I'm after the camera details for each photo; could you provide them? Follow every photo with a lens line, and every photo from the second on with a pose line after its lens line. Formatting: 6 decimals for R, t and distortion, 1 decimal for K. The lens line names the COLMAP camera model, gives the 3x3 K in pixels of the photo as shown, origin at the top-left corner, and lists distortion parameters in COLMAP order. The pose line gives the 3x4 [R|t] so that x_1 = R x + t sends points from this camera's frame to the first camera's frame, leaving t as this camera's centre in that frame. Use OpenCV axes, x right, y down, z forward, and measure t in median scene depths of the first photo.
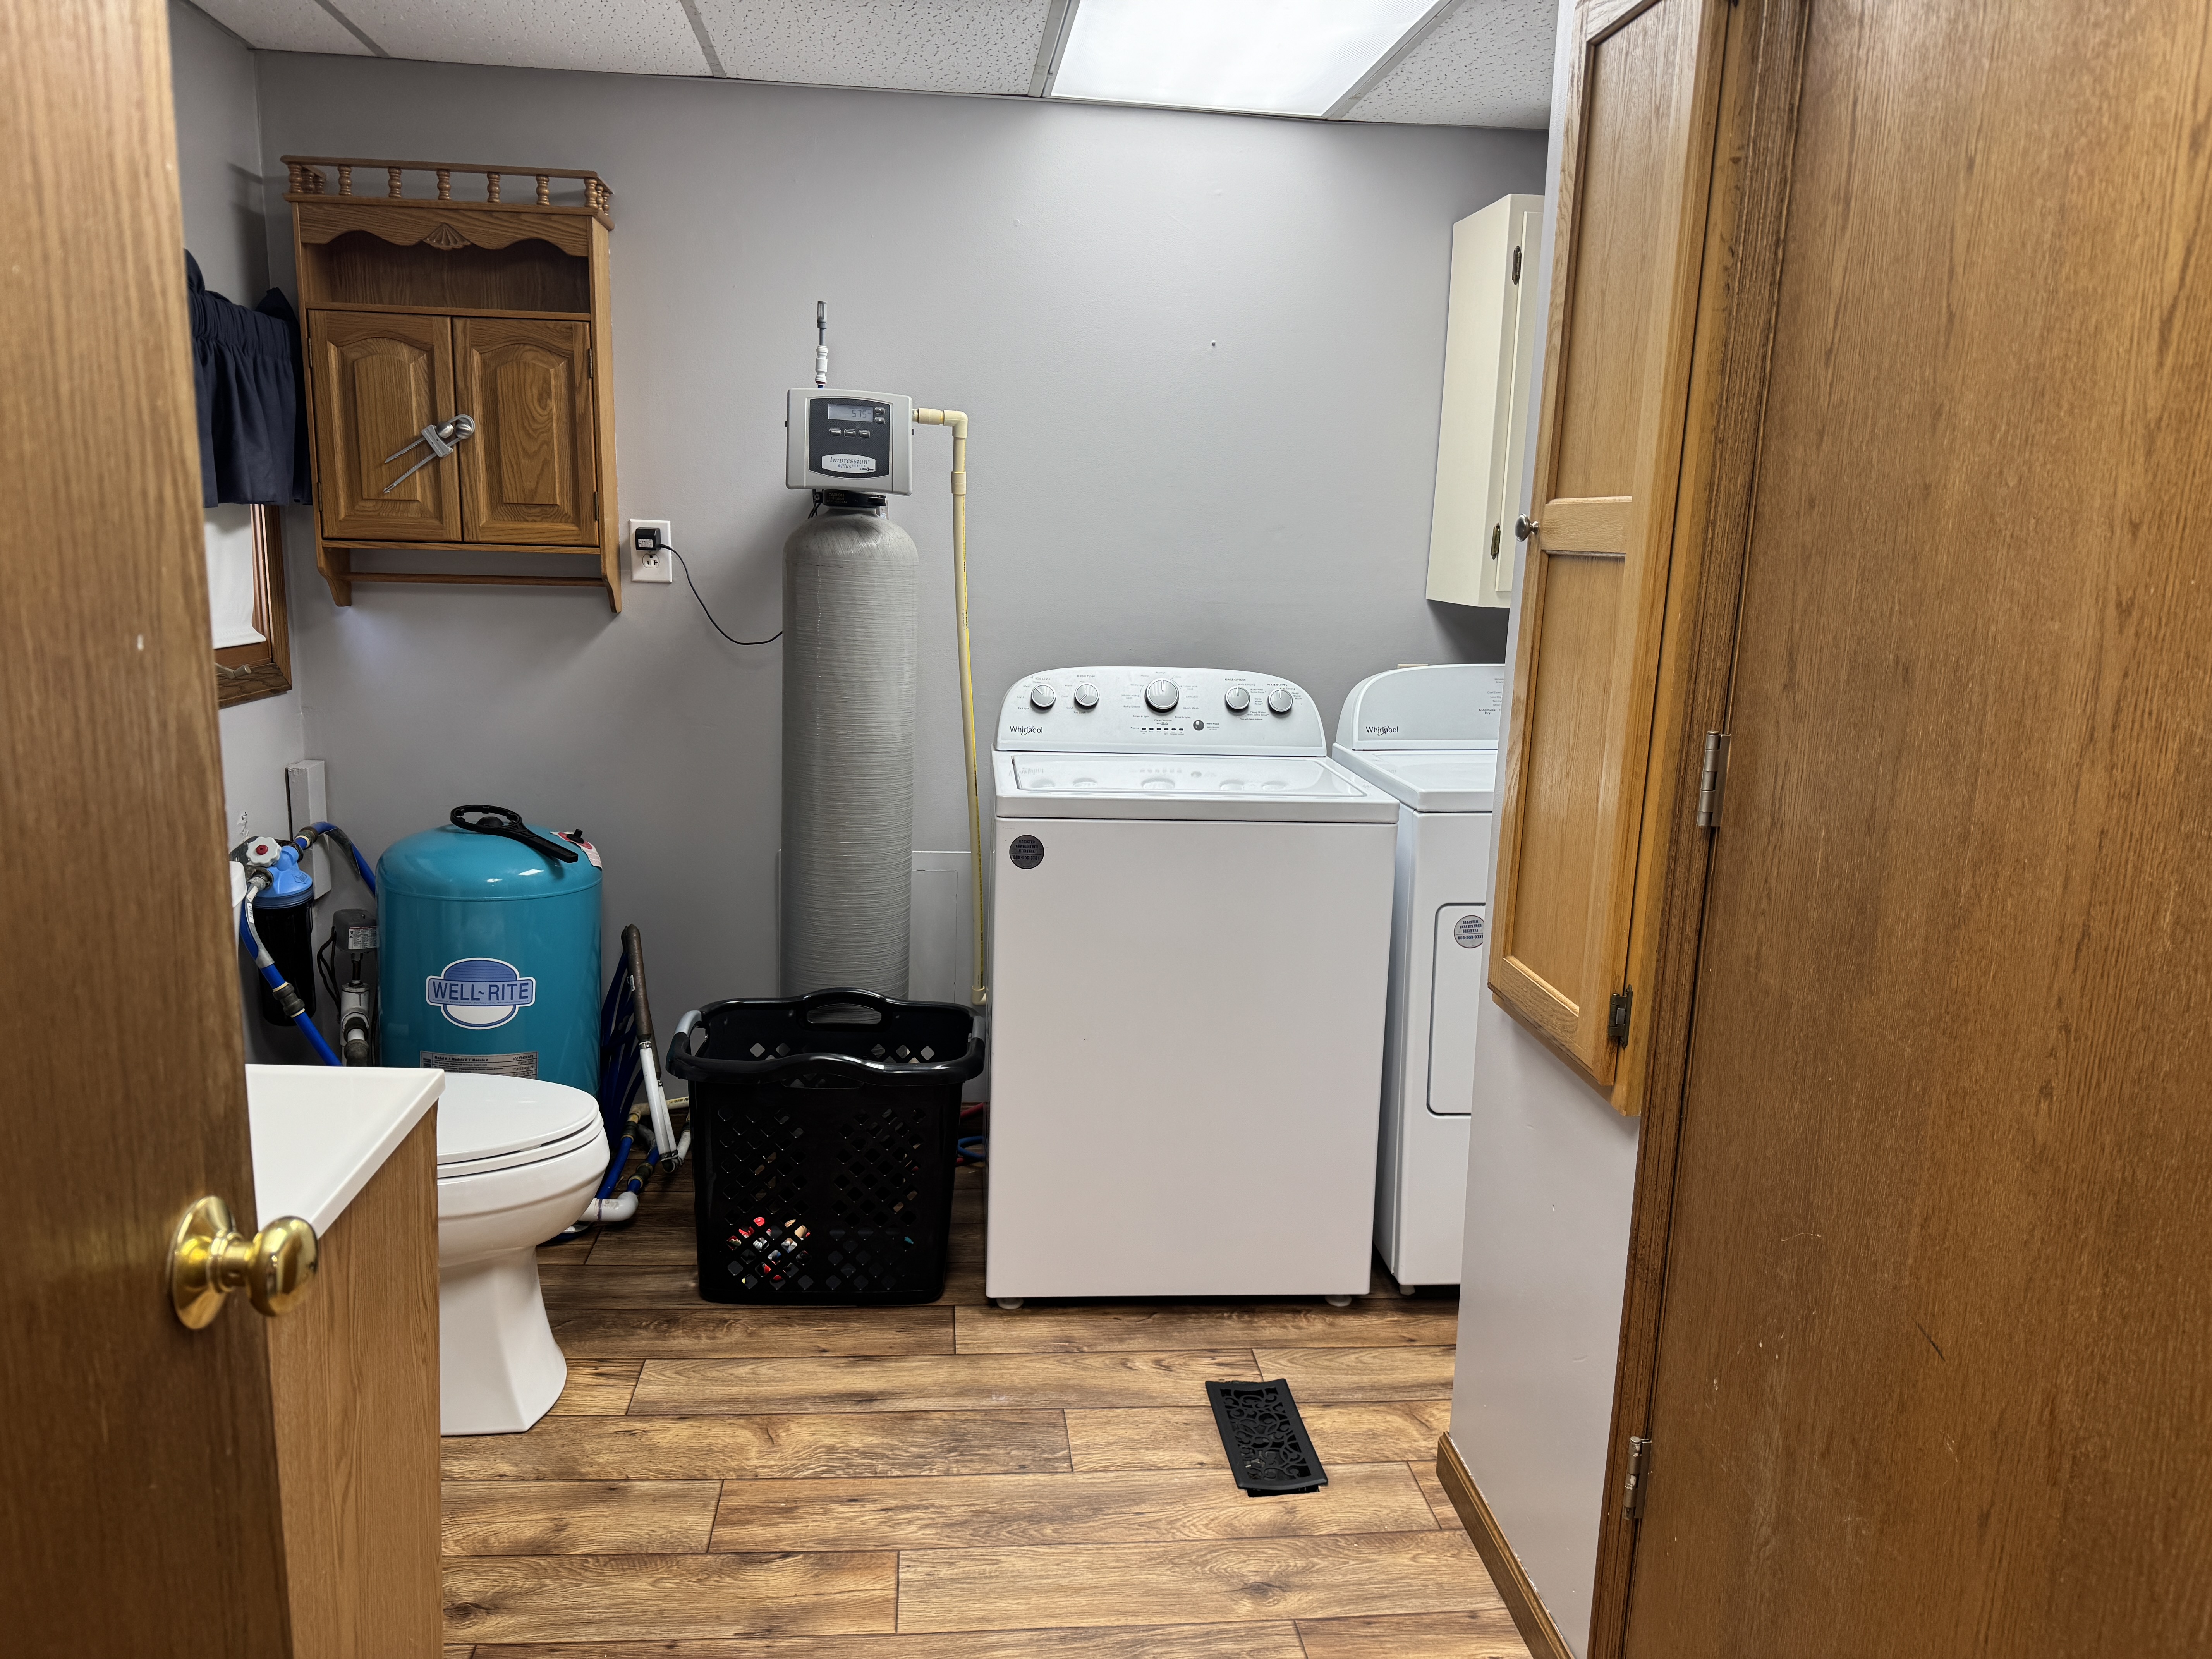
lens RADIAL K [[1607.9, 0, 1106.0], [0, 1607.9, 829.5], [0, 0, 1]] dist [0.115288, -0.148172]
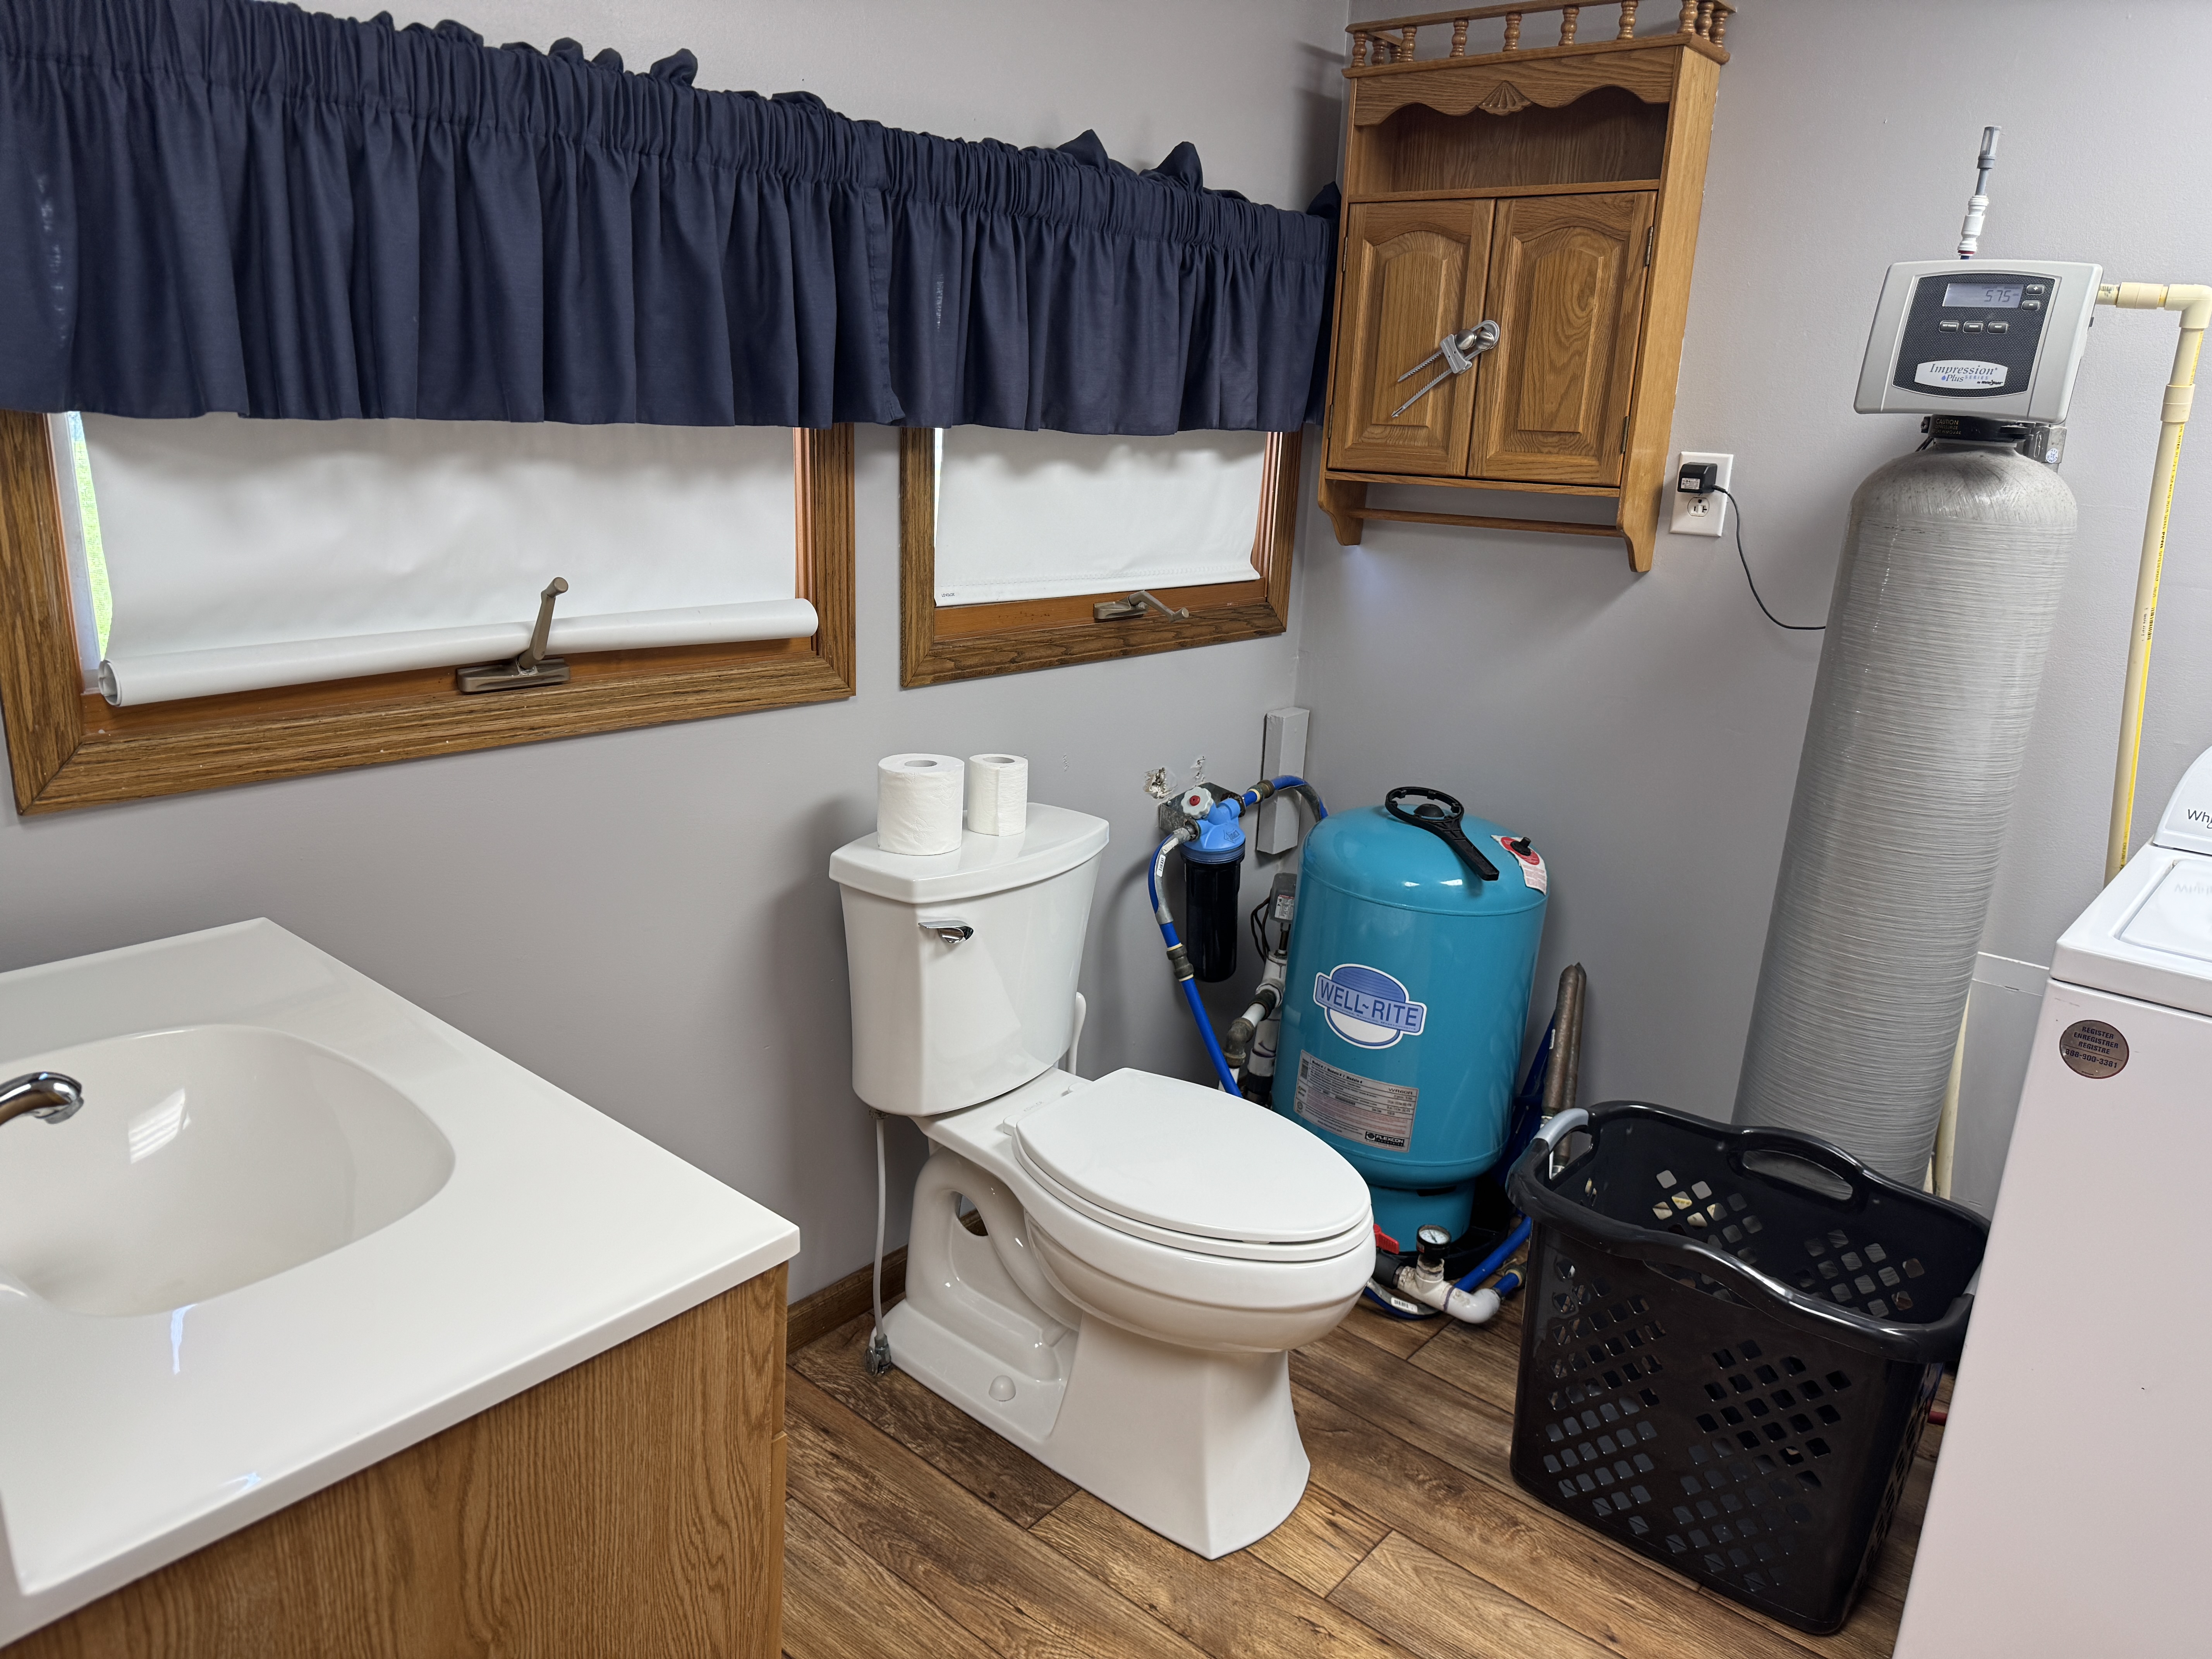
lens RADIAL K [[1607.9, 0, 1106.0], [0, 1607.9, 829.5], [0, 0, 1]] dist [0.115288, -0.148172]
pose [[0.703380, 0.191604, -0.684503, 0.083886], [-0.156703, 0.981091, 0.113599, -0.065220], [0.693326, 0.027360, 0.720105, 0.281556]]
